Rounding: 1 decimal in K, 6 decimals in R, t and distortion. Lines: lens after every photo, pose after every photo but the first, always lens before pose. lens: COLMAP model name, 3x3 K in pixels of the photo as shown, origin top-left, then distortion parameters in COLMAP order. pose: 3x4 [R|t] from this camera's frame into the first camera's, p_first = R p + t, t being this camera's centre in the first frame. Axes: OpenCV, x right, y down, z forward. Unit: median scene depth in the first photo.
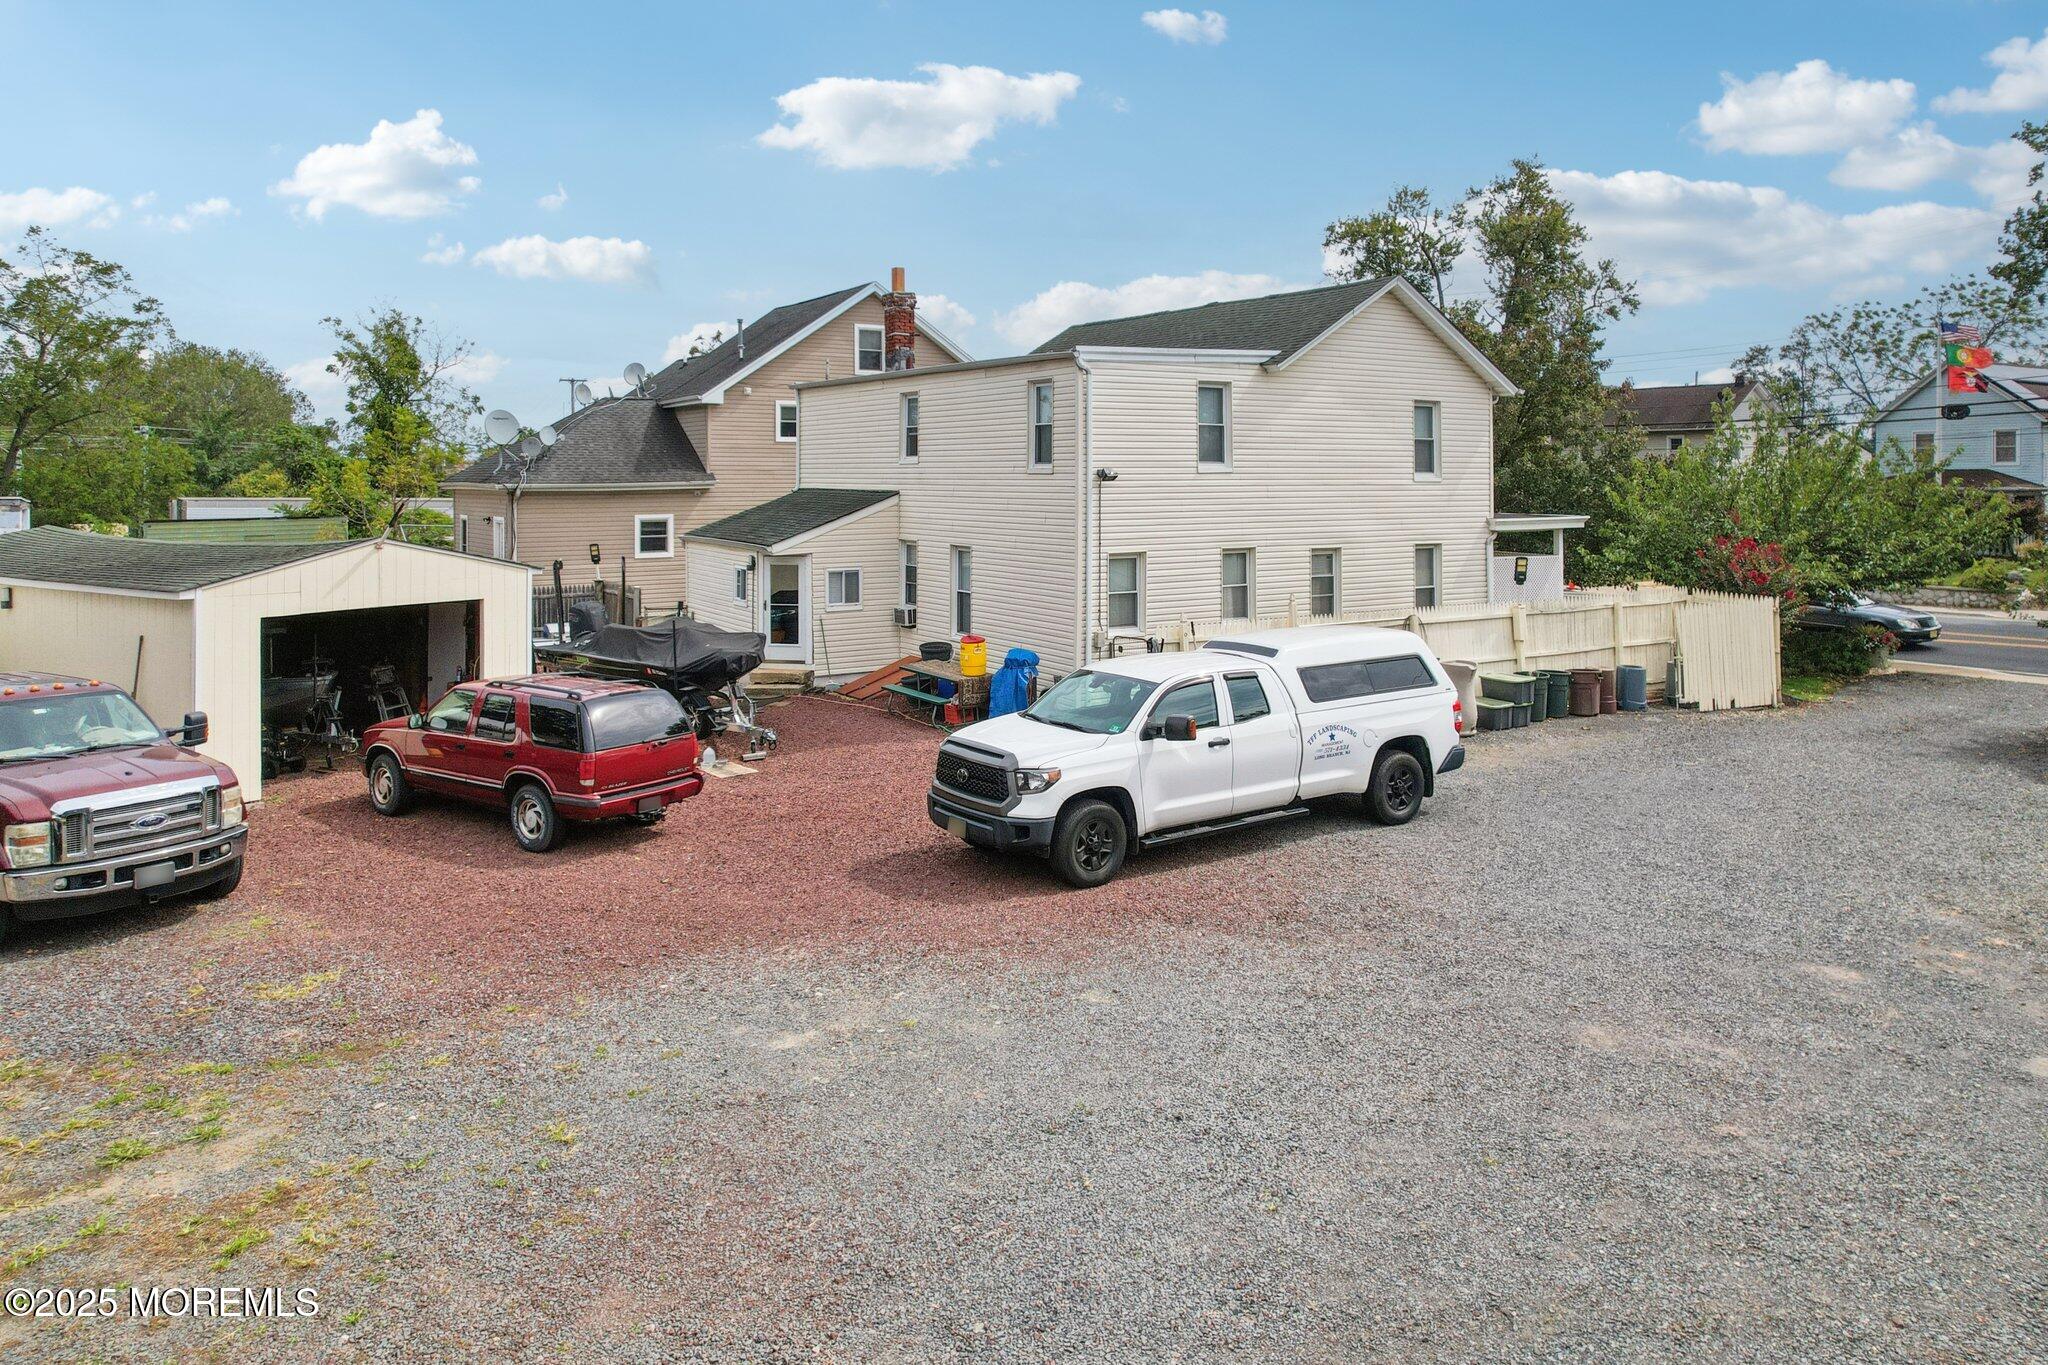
lens RADIAL K [[1393.7, 0, 1019.8], [0, 1393.7, 451.2], [0, 0, 1]] dist [-0.026343, 0.004012]
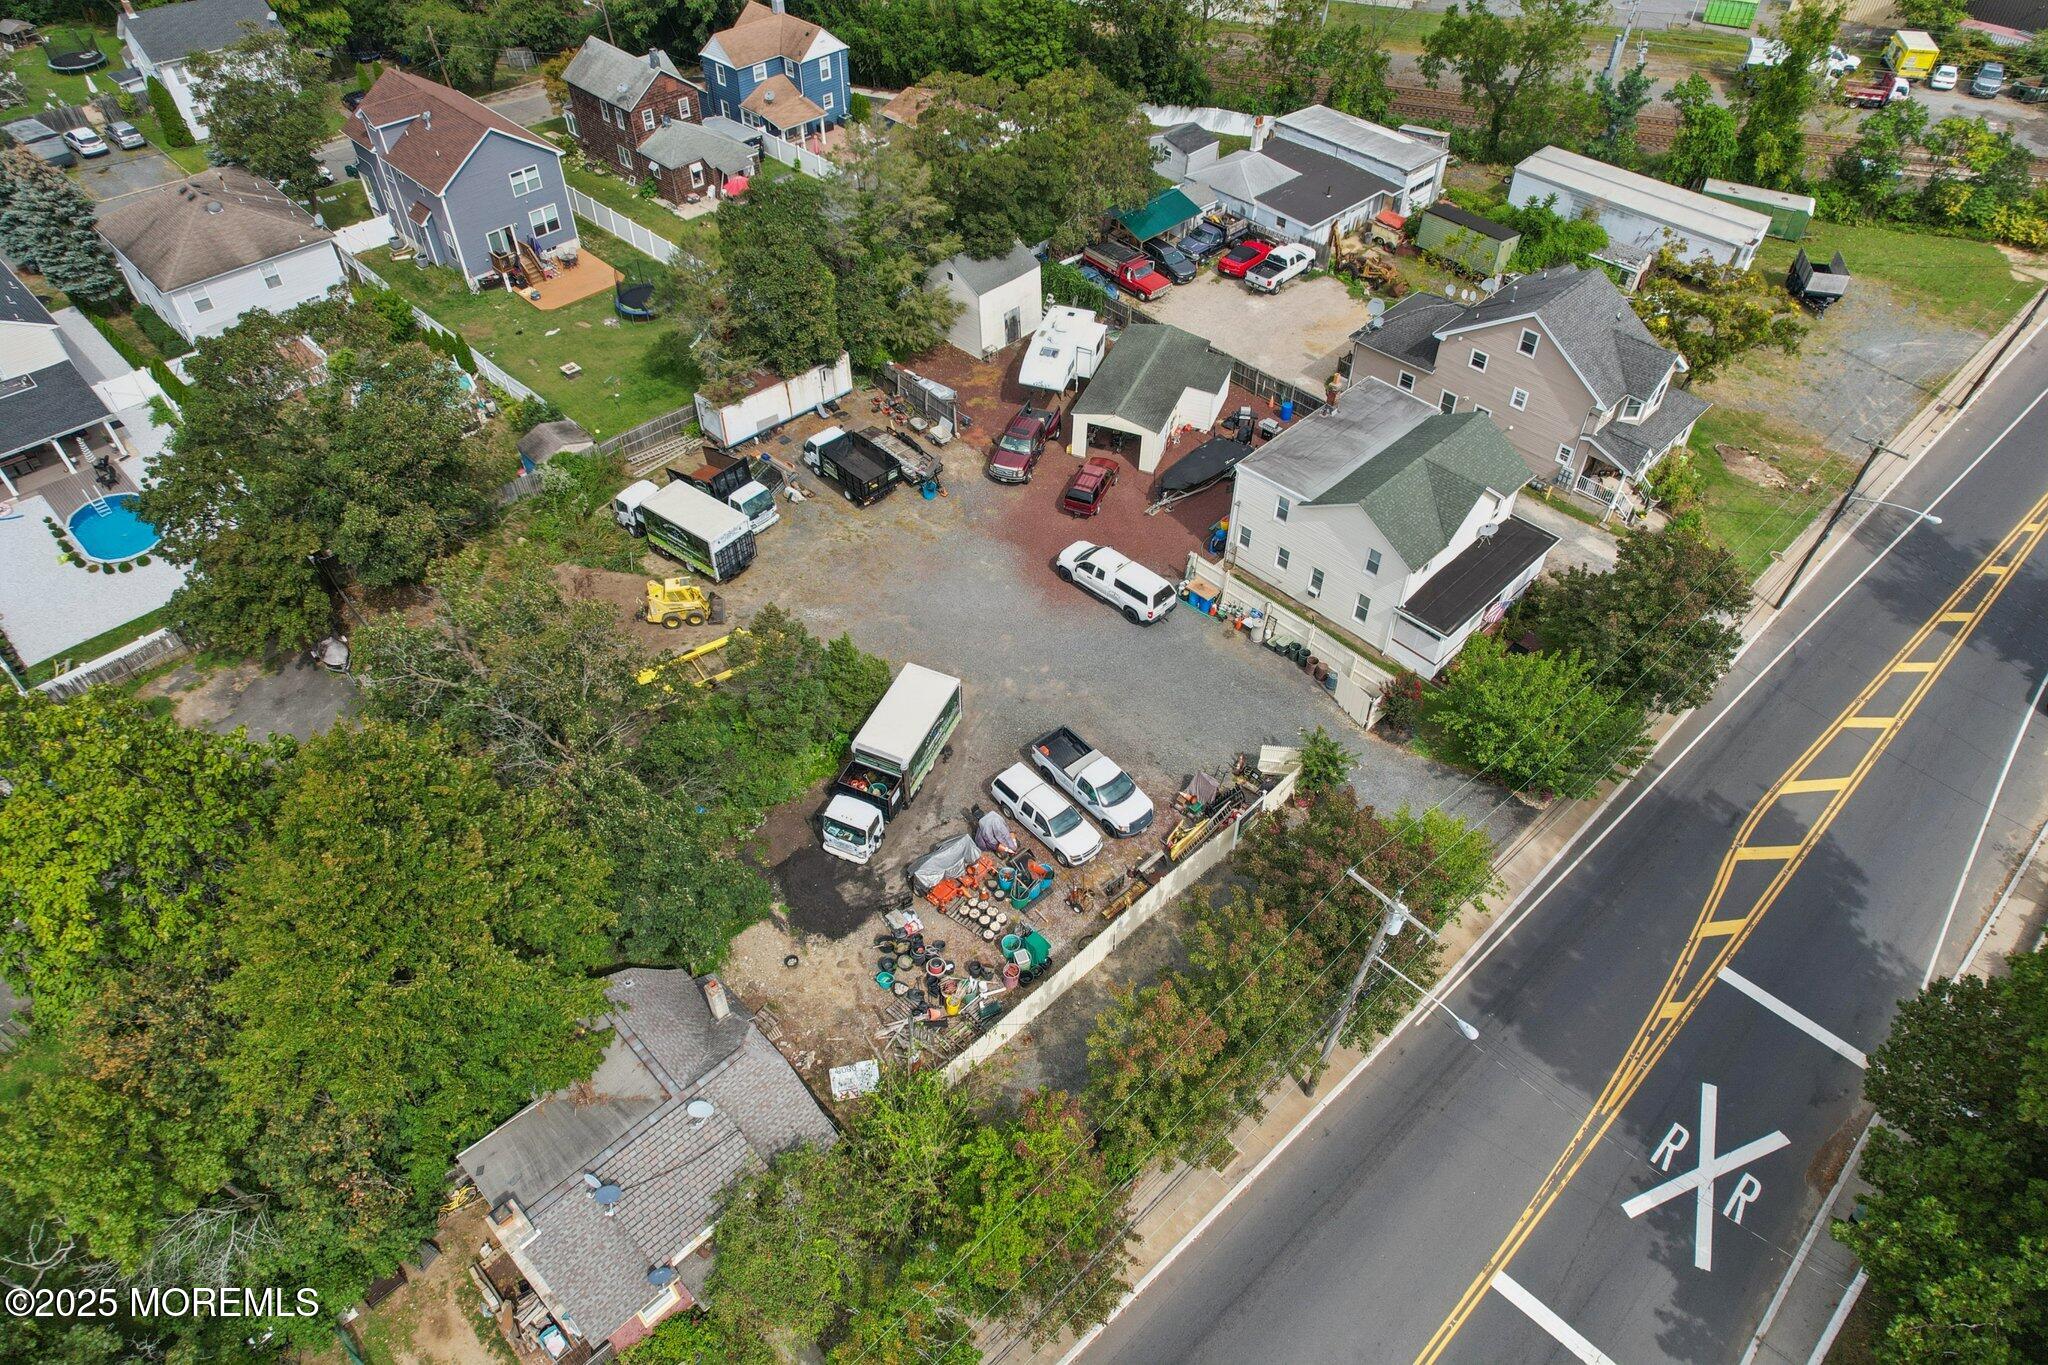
lens RADIAL K [[1314.5, 0, 1024.0], [0, 1314.5, 682.5], [0, 0, 1]] dist [-0.081713, 0.077804]
pose [[0.214407, 0.695786, -0.685501, 2.102499], [0.013100, 0.699710, 0.714307, -1.686550], [0.976657, -0.162133, 0.140907, 0.058212]]
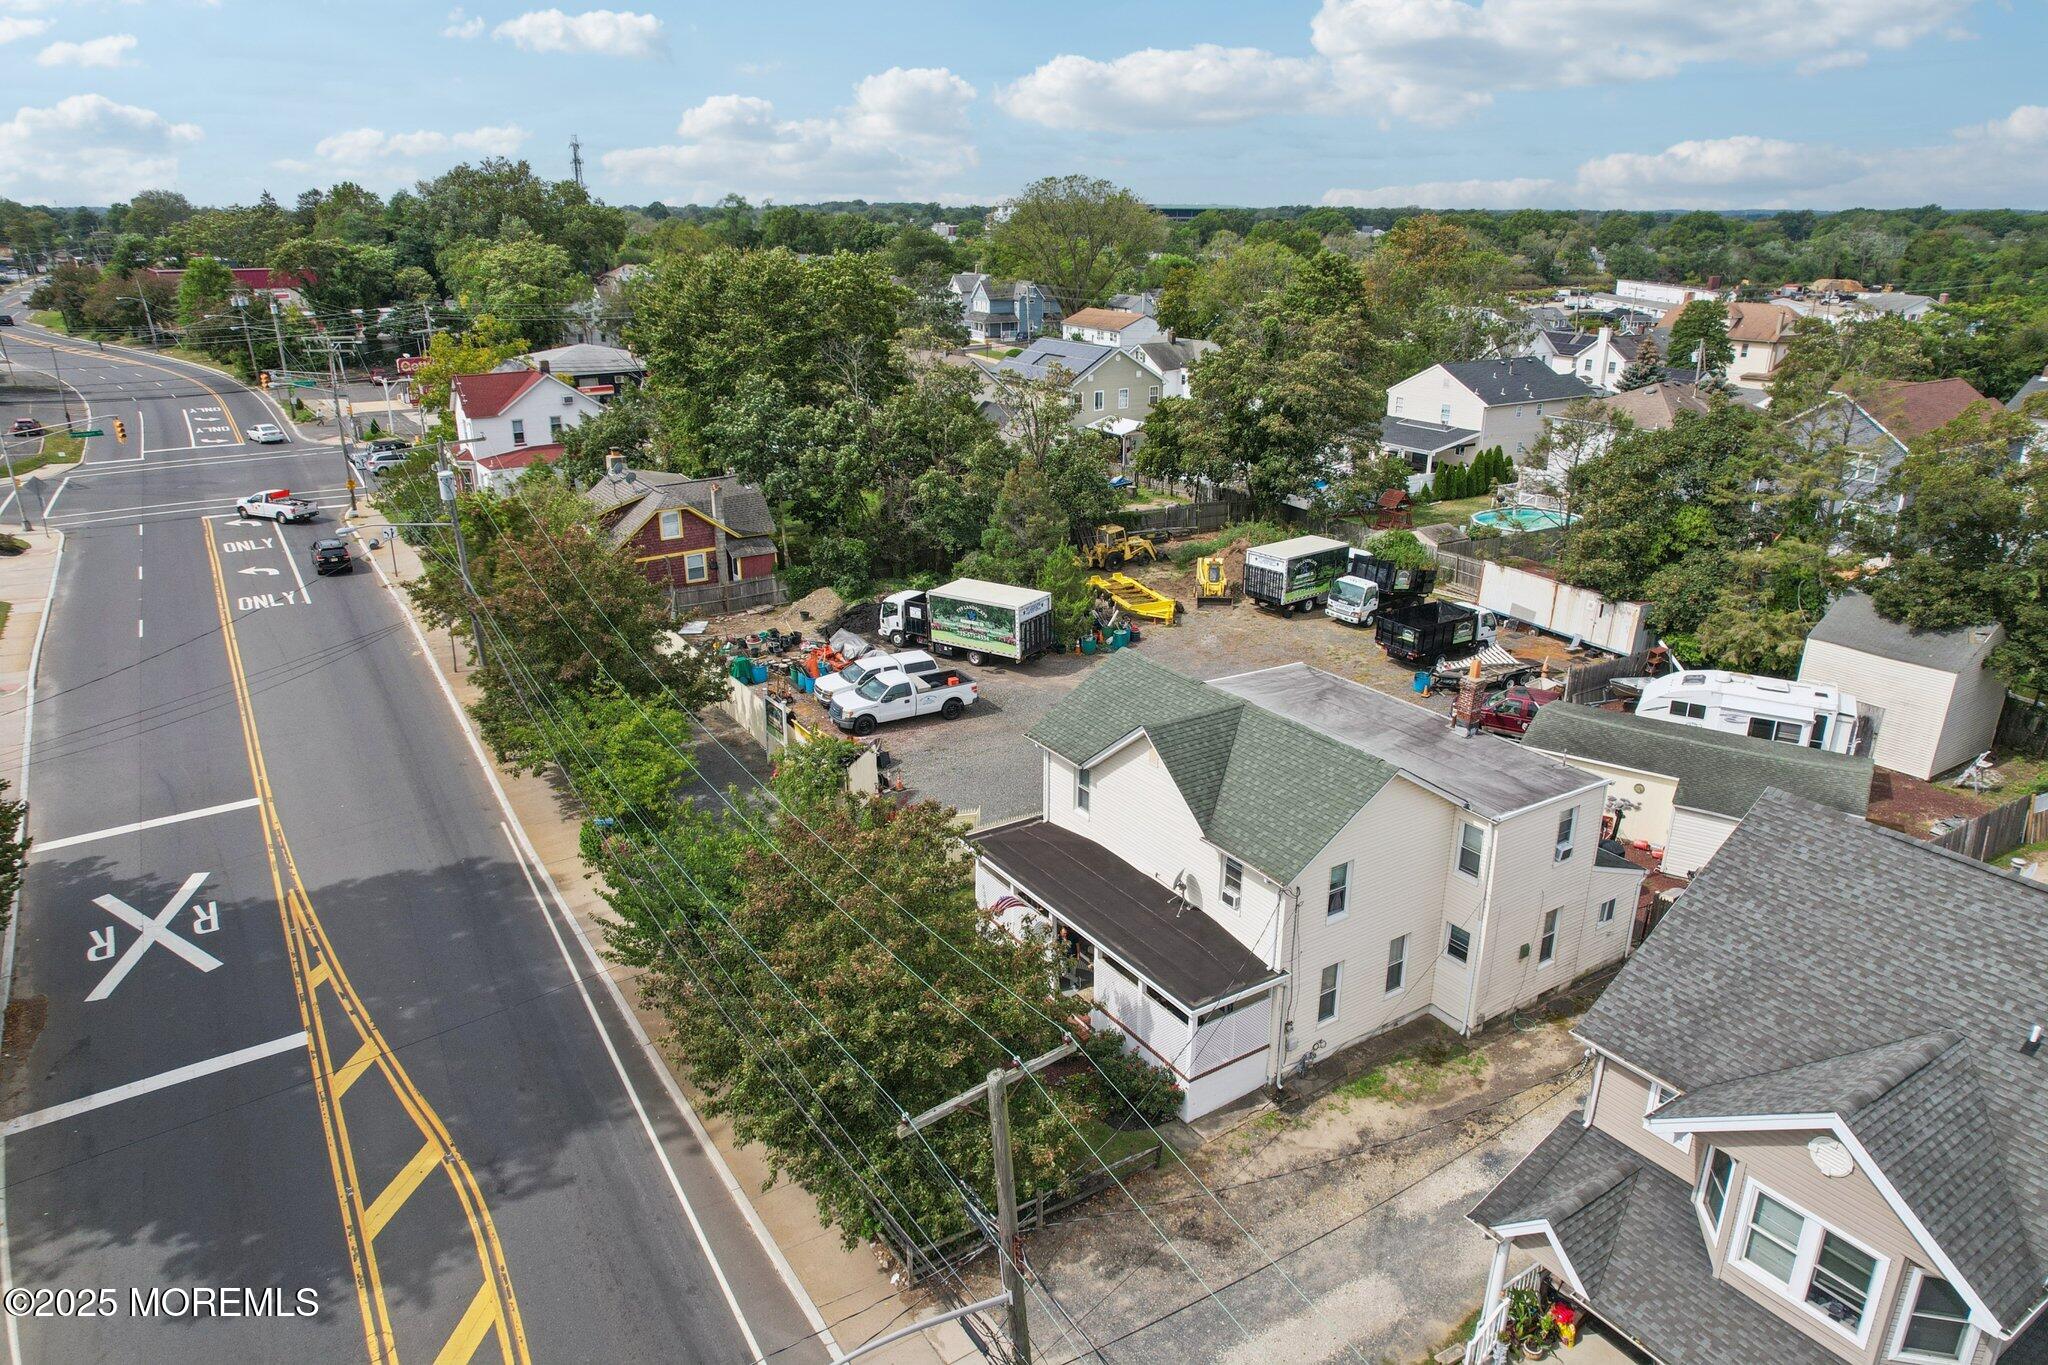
lens RADIAL K [[1314.5, 0, 1024.0], [0, 1314.5, 682.5], [0, 0, 1]] dist [-0.081713, 0.077804]
pose [[-0.999920, 0.007602, -0.010120, 0.438011], [0.003908, 0.945905, 0.324420, -0.628568], [0.012039, 0.324354, -0.945859, 2.637520]]
